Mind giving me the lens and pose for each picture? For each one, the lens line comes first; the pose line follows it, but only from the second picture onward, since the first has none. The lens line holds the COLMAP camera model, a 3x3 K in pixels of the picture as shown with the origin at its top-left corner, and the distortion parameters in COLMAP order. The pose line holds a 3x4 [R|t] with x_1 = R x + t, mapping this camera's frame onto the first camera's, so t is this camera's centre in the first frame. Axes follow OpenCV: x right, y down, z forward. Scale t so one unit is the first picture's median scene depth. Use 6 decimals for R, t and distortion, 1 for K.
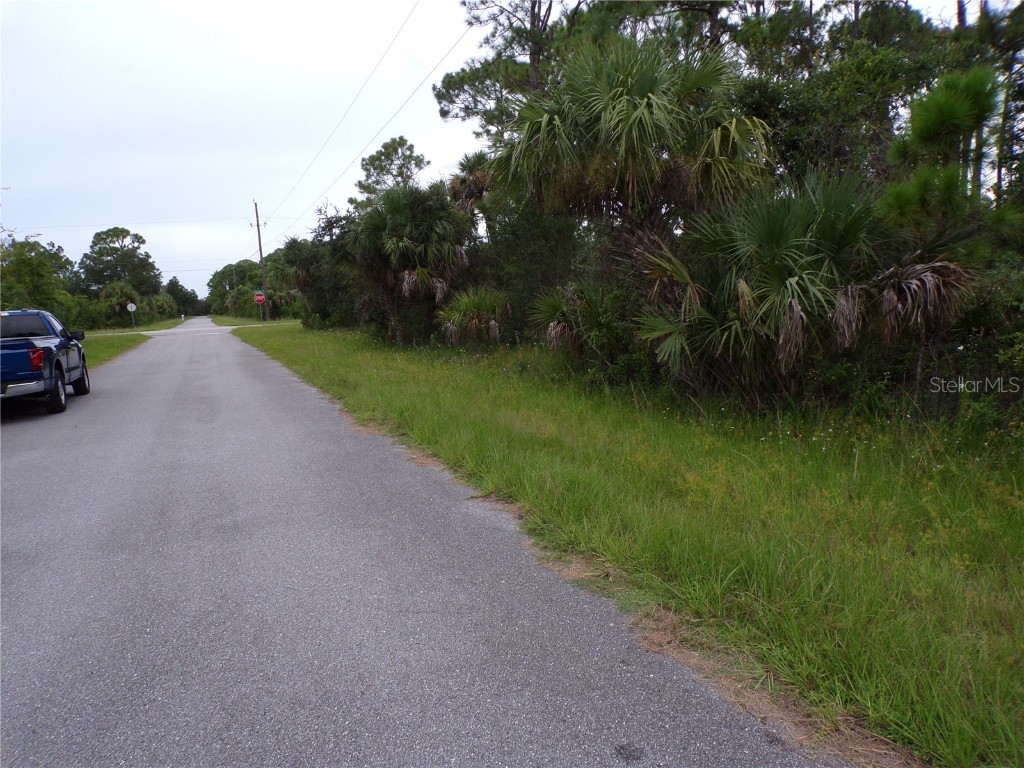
lens RADIAL K [[694.4, 0, 507.1], [0, 694.4, 382.0], [0, 0, 1]] dist [-0.011647, 0.014280]
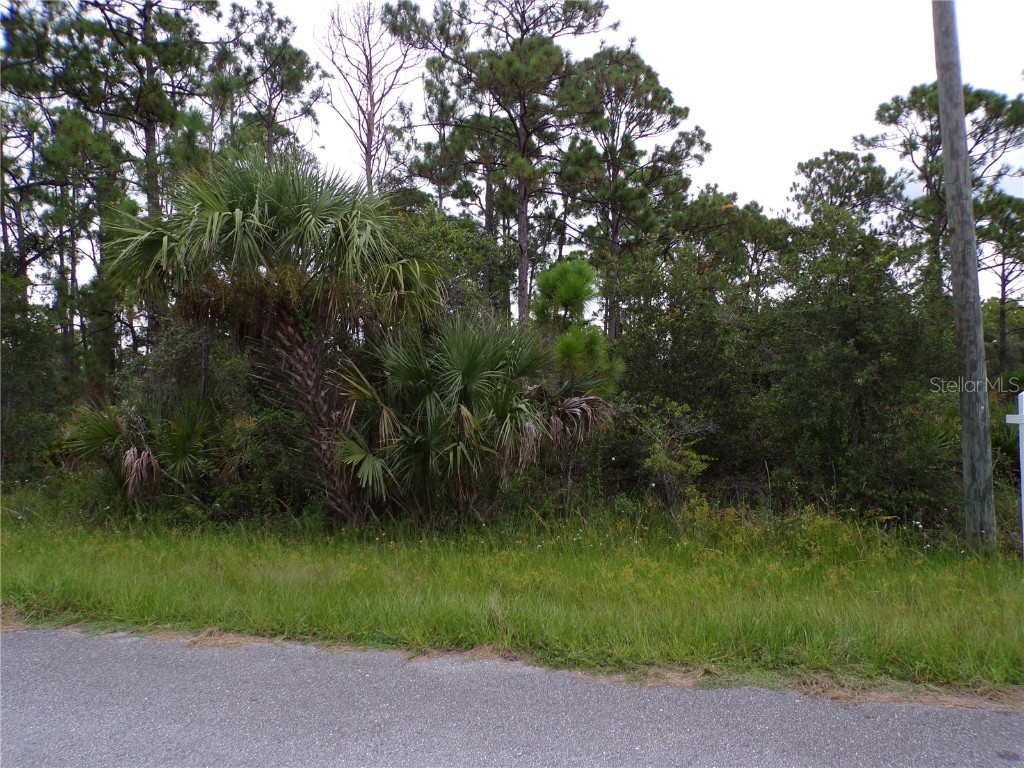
lens RADIAL K [[694.4, 0, 515.5], [0, 694.4, 390.1], [0, 0, 1]] dist [-0.011647, 0.014280]
pose [[0.609930, 0.050234, 0.790861, -0.286694], [0.088901, 0.987352, -0.131277, -0.010954], [-0.787453, 0.150378, 0.597750, 0.163800]]
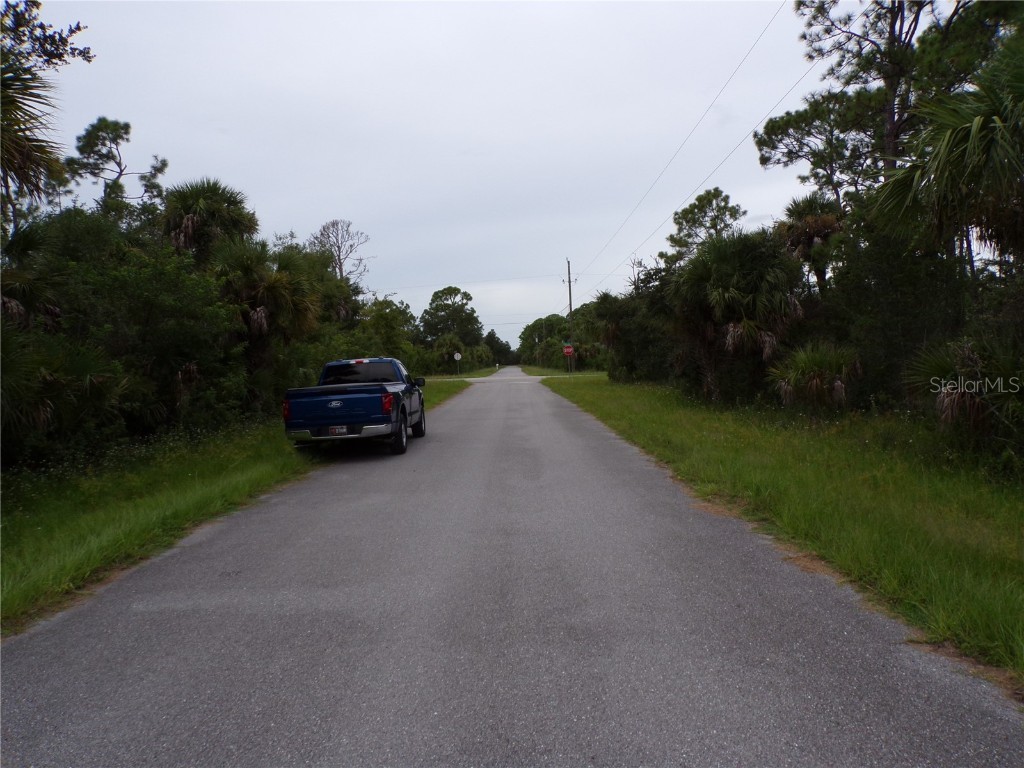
lens RADIAL K [[694.4, 0, 511.0], [0, 694.4, 382.8], [0, 0, 1]] dist [-0.011647, 0.014280]
pose [[0.914464, 0.034766, -0.403170, -0.067531], [-0.065171, 0.995950, -0.061938, -0.010054], [0.399384, 0.082915, 0.913026, 0.086687]]
